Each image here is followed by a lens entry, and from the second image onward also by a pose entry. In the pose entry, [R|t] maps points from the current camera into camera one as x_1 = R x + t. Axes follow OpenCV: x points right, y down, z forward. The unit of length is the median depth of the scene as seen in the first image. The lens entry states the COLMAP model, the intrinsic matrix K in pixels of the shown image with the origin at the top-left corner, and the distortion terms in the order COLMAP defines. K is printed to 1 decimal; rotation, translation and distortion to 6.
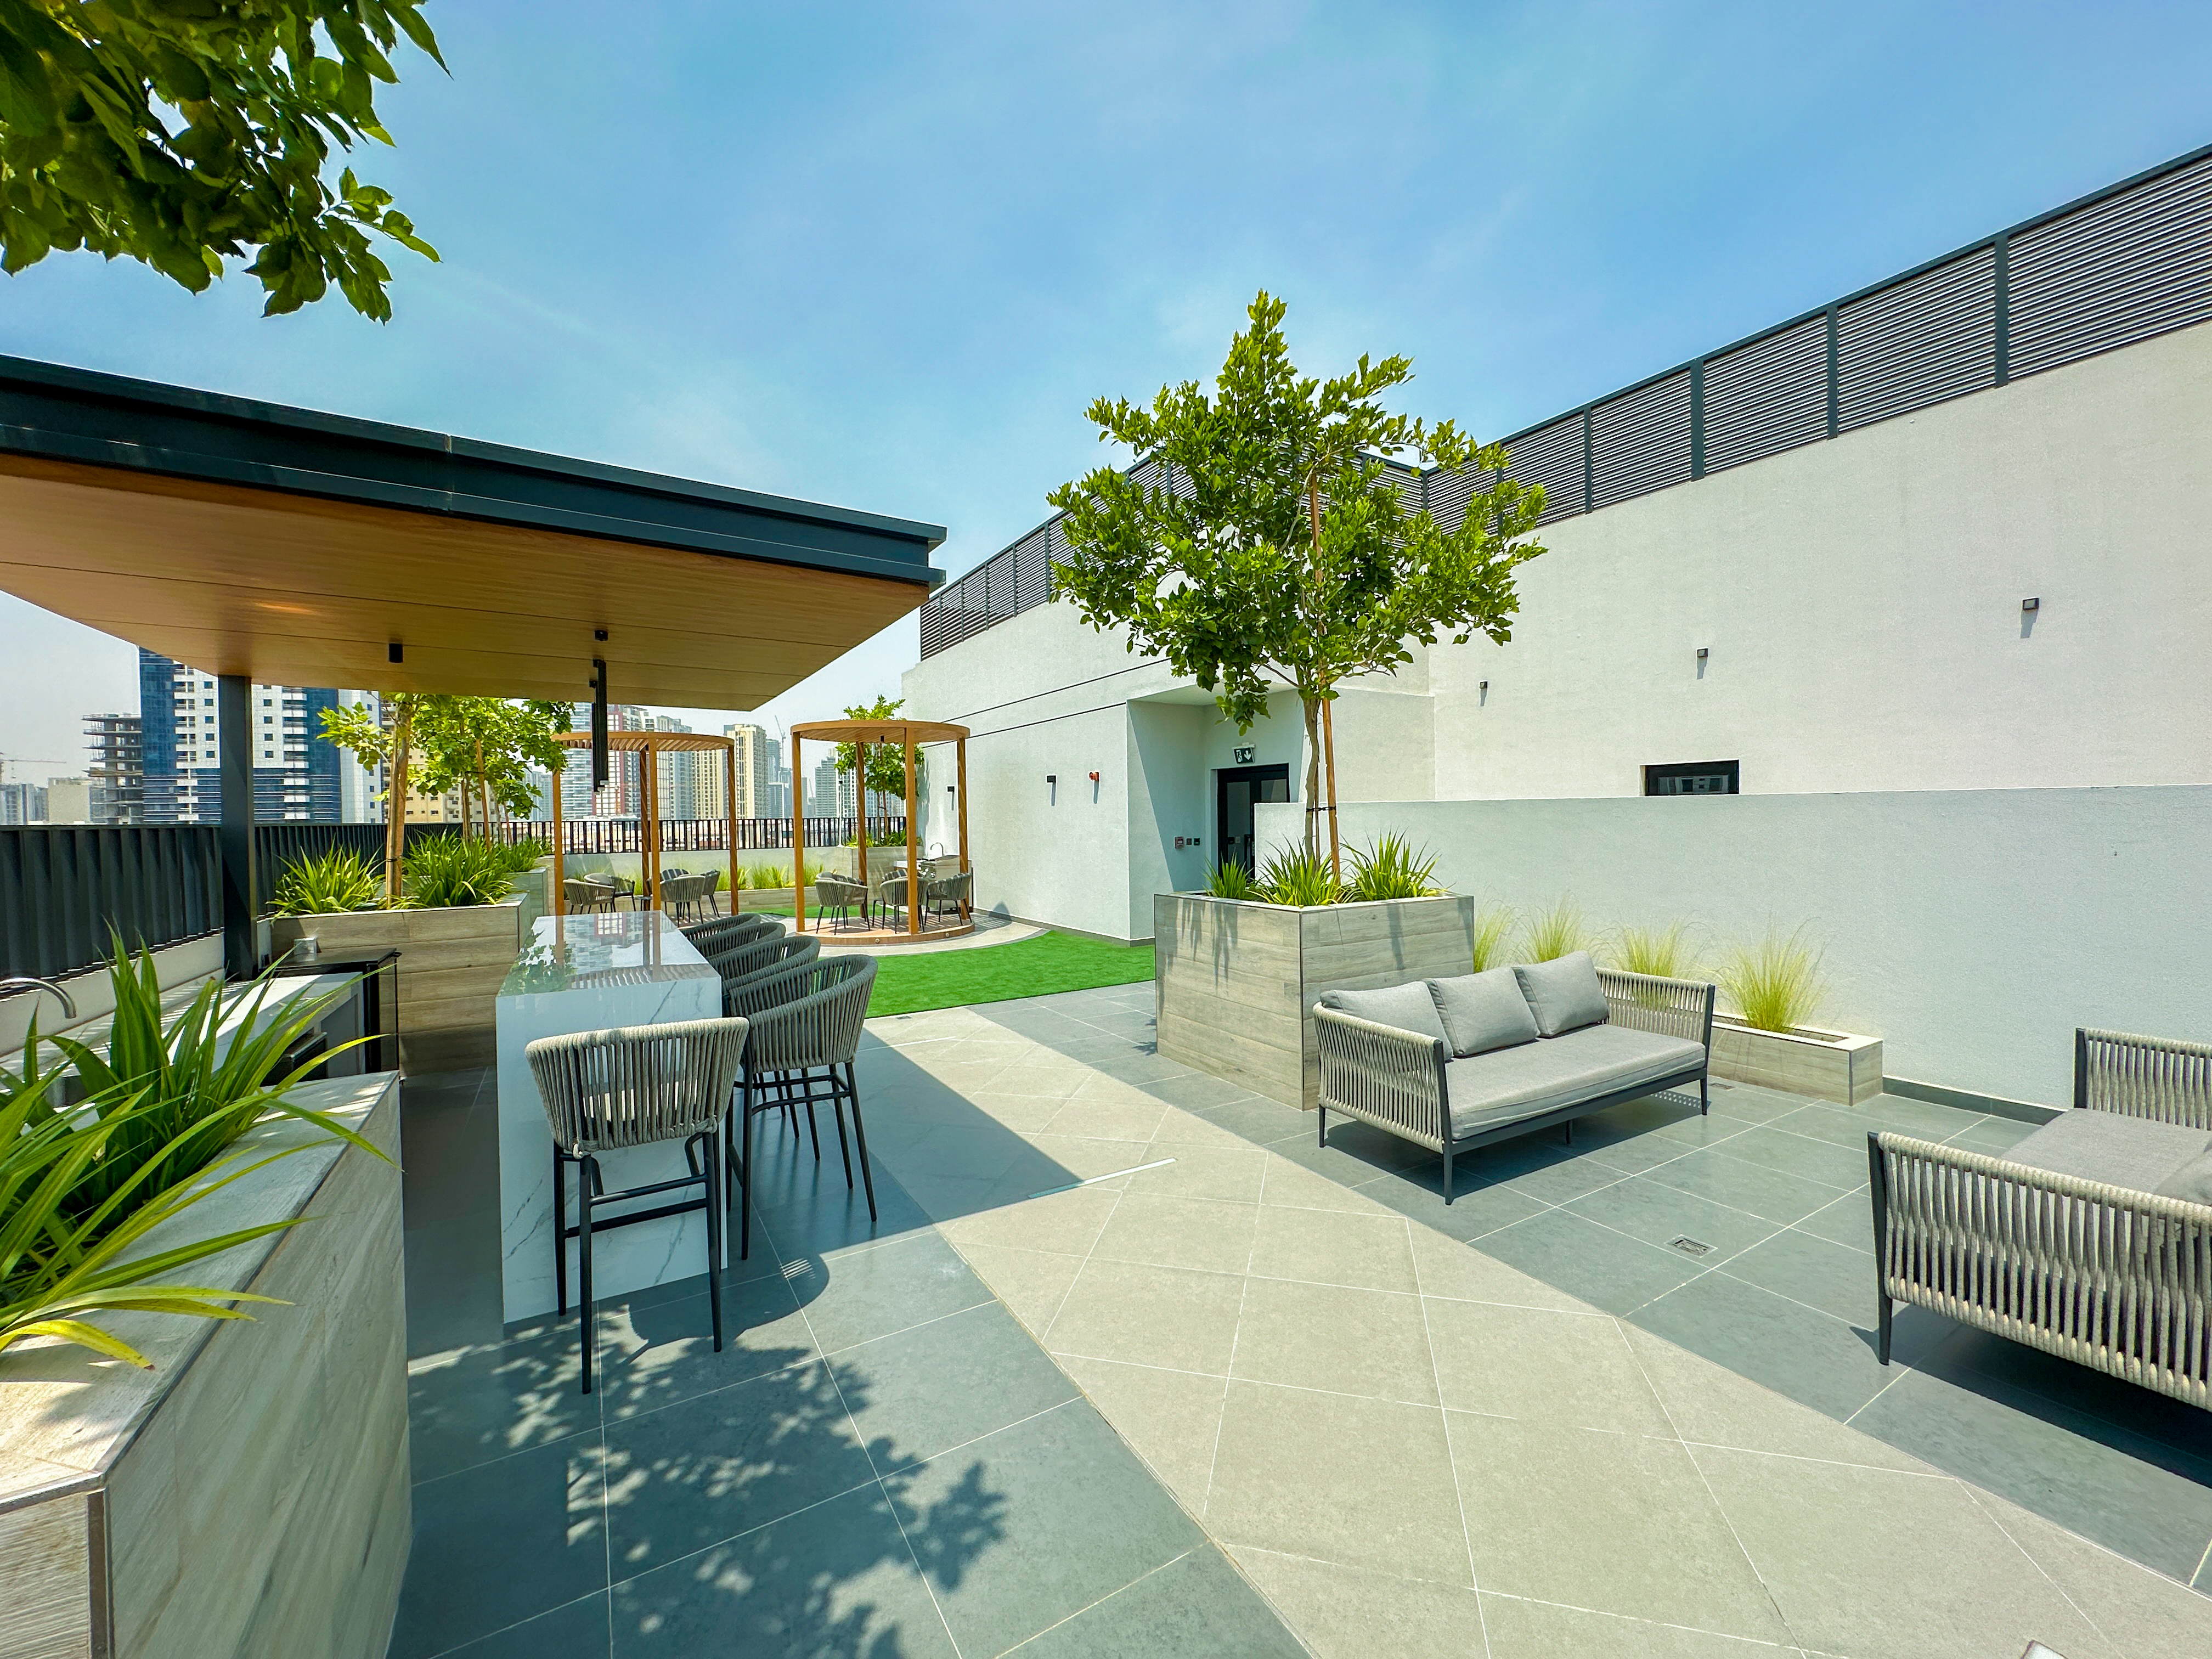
lens RADIAL K [[884.3, 0, 1104.4], [0, 884.3, 823.6], [0, 0, 1]] dist [-0.004174, 0.000968]
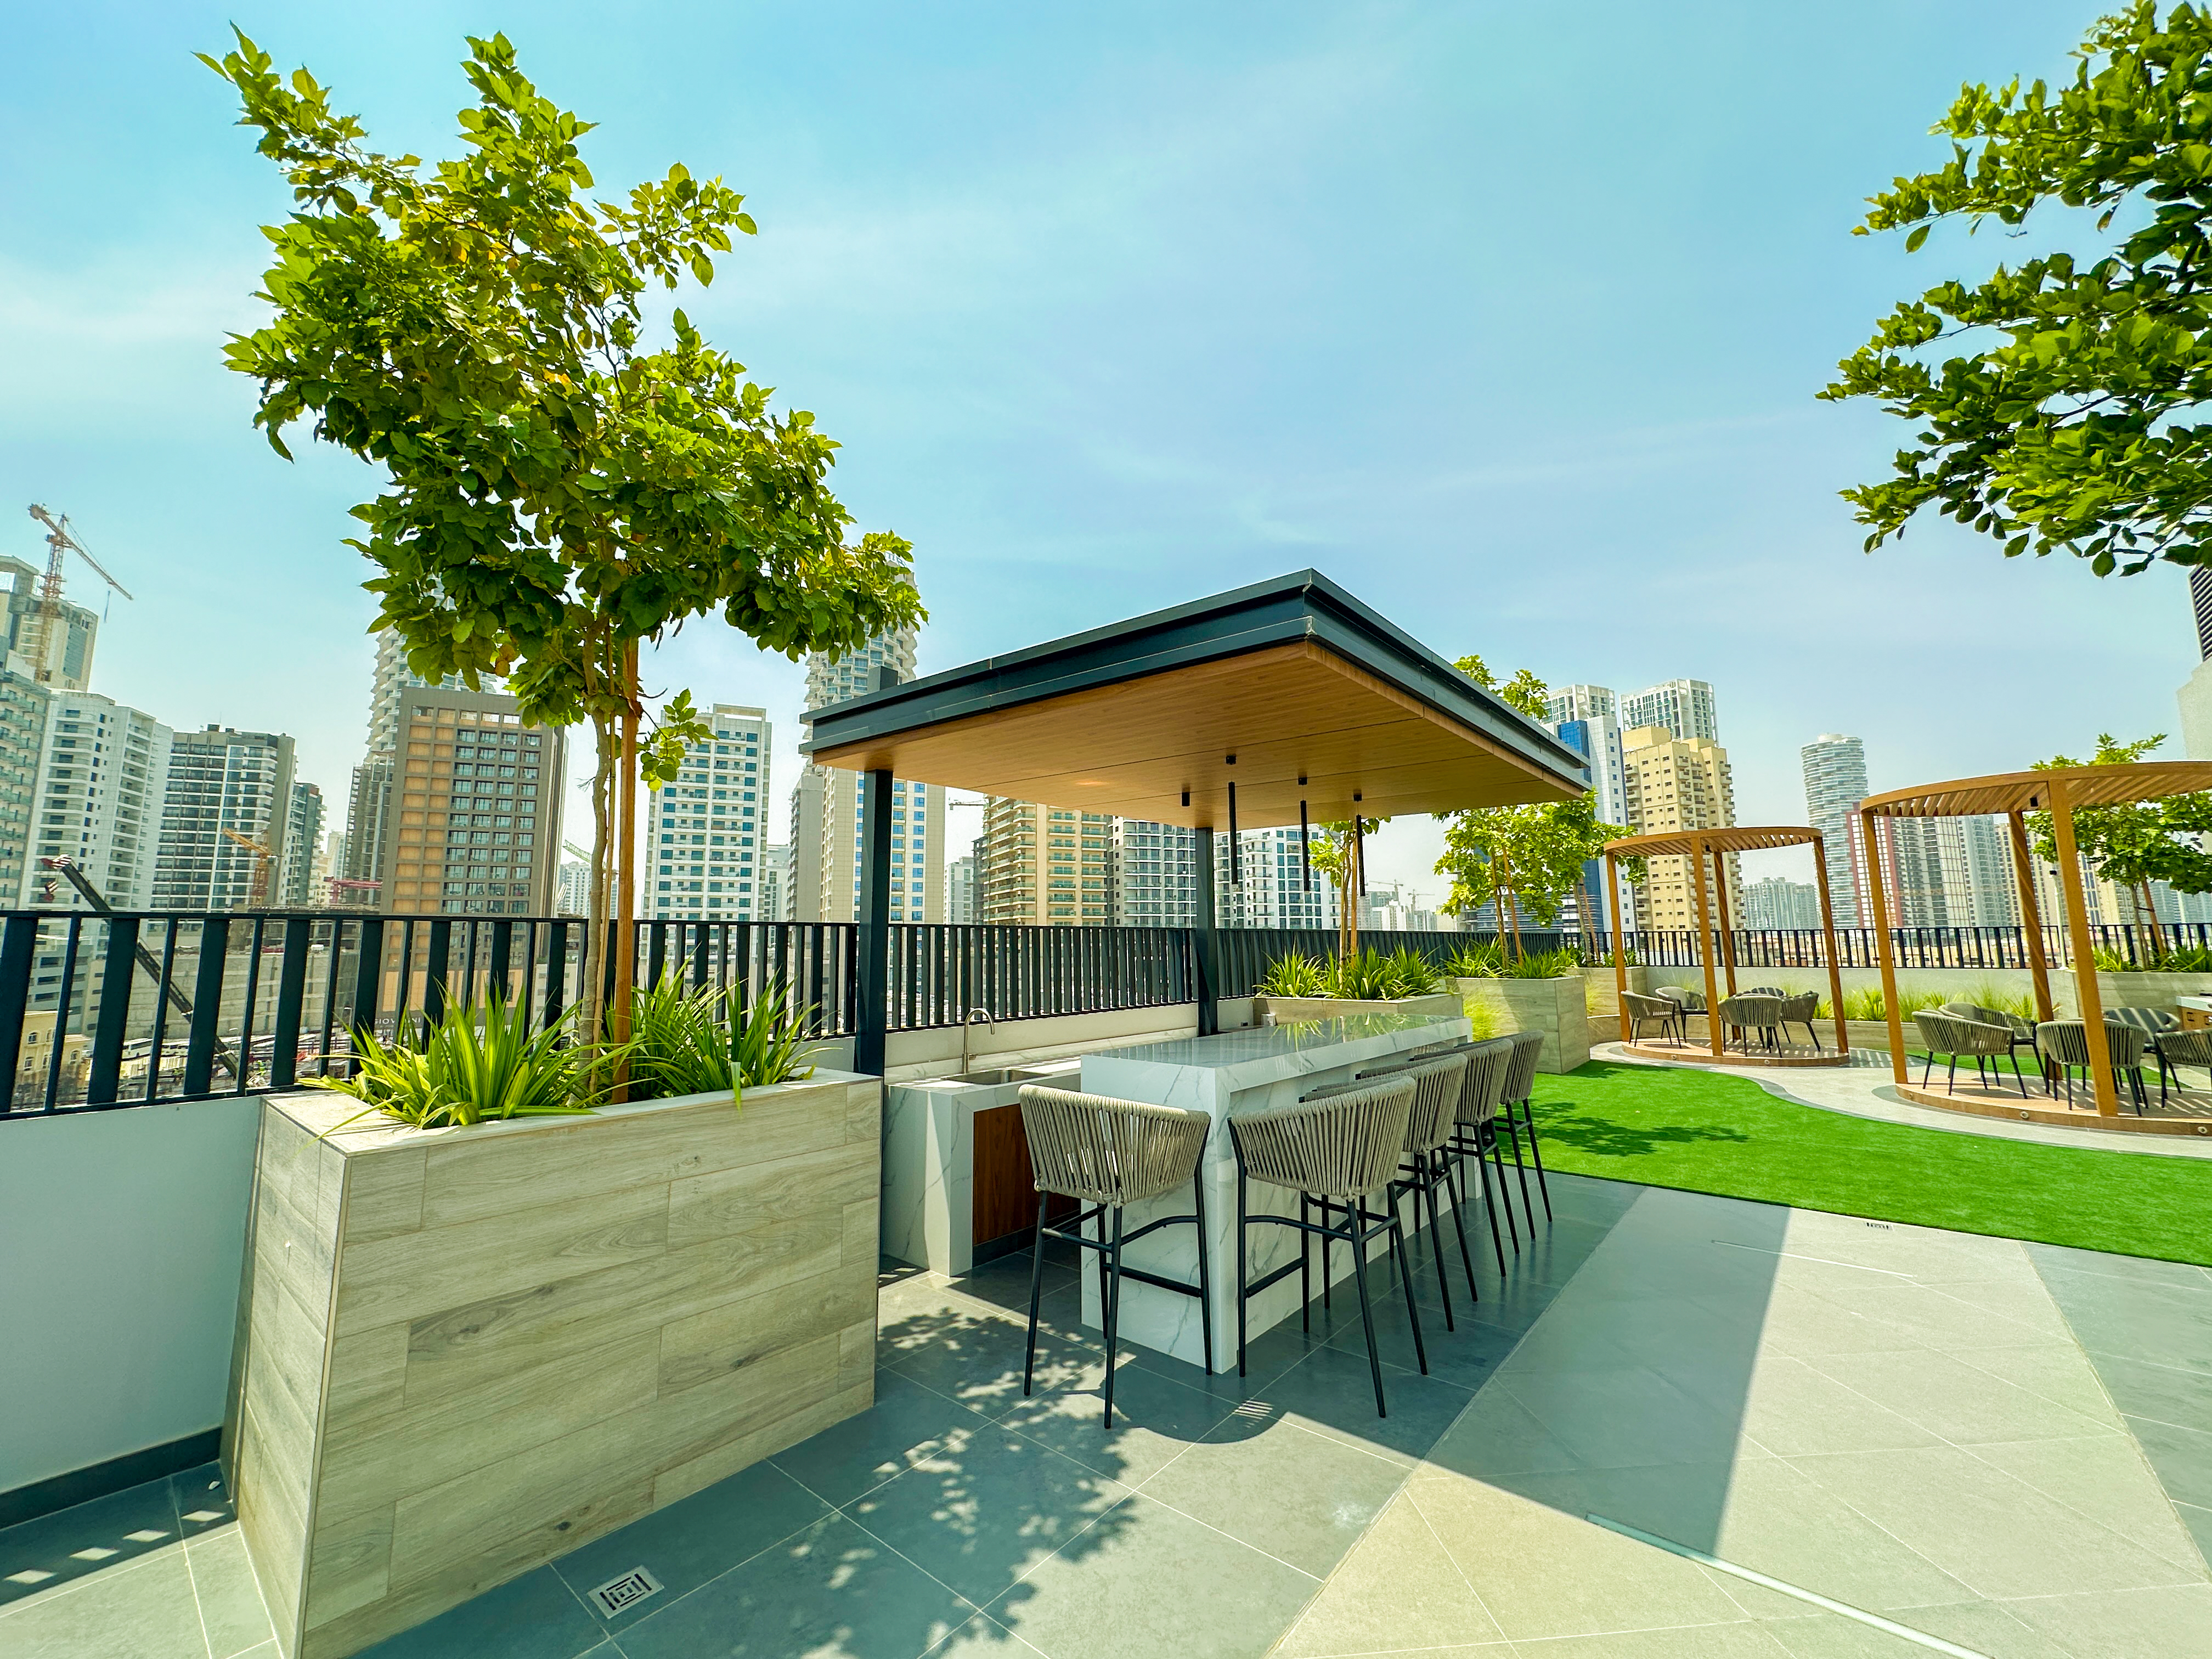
lens RADIAL K [[884.3, 0, 1106.8], [0, 884.3, 831.4], [0, 0, 1]] dist [-0.004174, 0.000968]
pose [[0.331290, -0.107626, -0.937370, 0.446411], [-0.005730, 0.993225, -0.116065, 0.017524], [0.943511, 0.043822, 0.328429, 0.464559]]
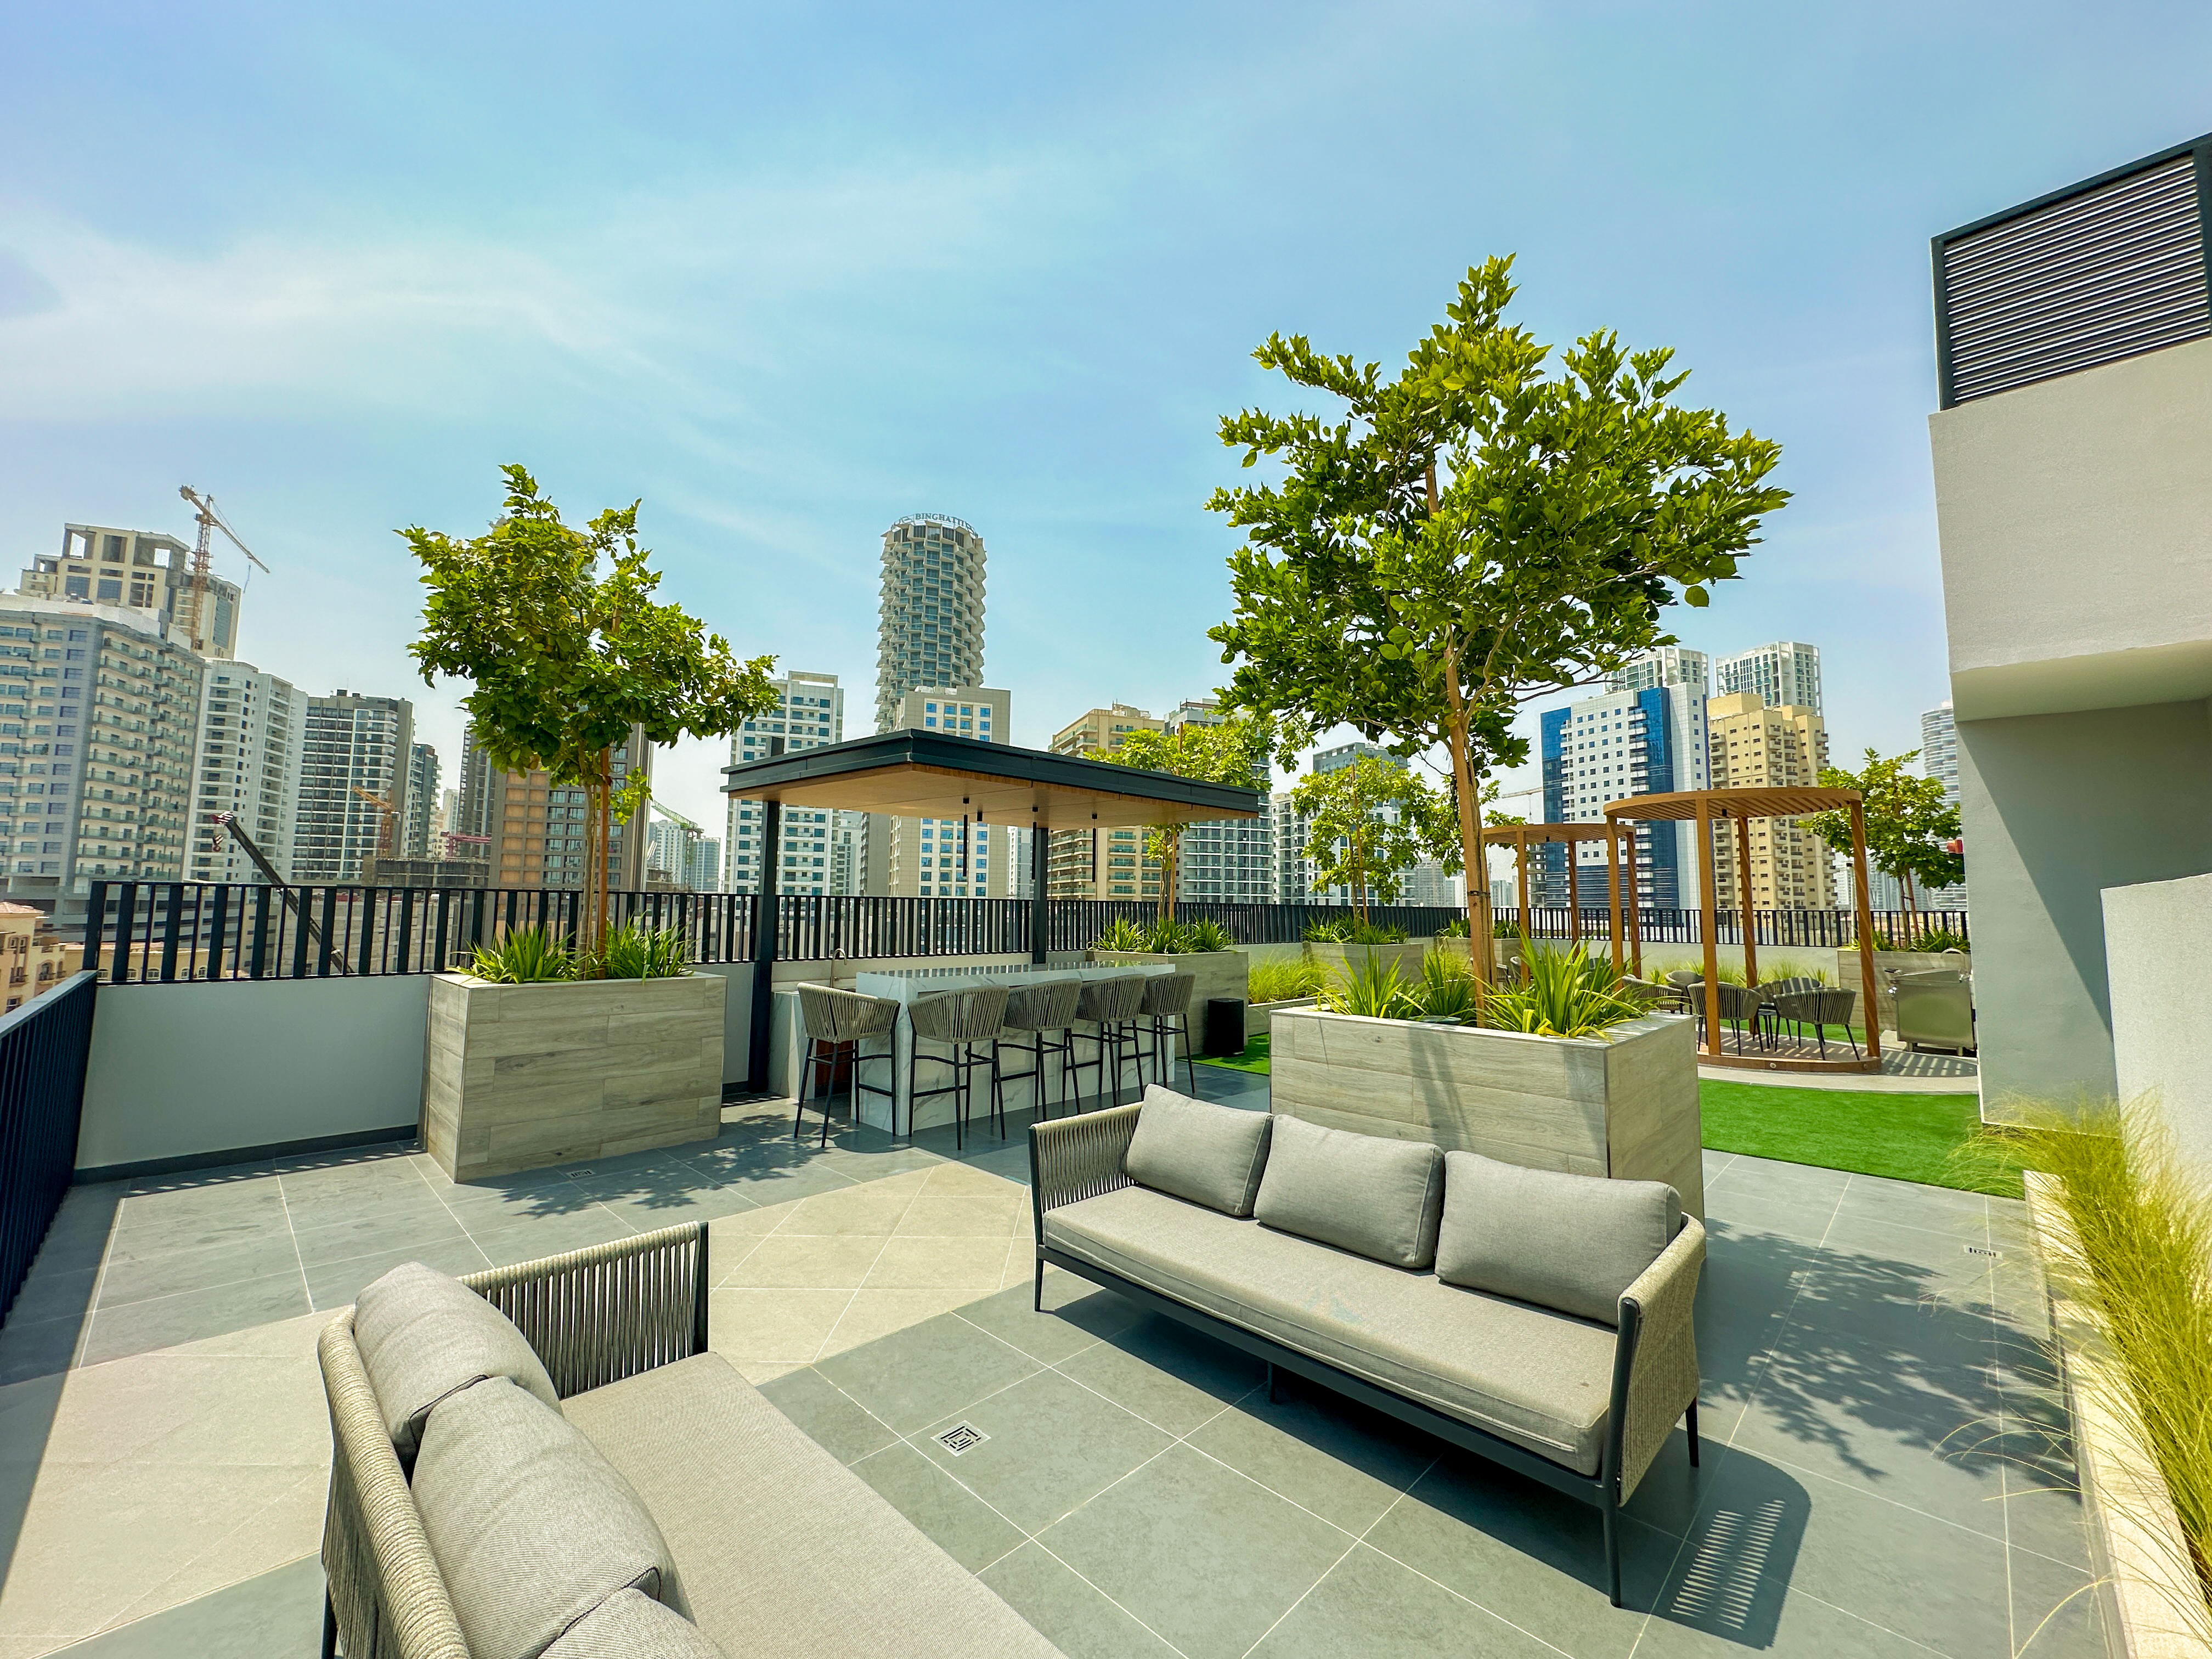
lens RADIAL K [[884.3, 0, 1105.1], [0, 884.3, 832.1], [0, 0, 1]] dist [-0.004174, 0.000968]
pose [[0.256143, -0.064752, -0.964468, 1.332746], [-0.025450, 0.996956, -0.073692, -0.010047], [0.966304, 0.043422, 0.253716, 0.798534]]
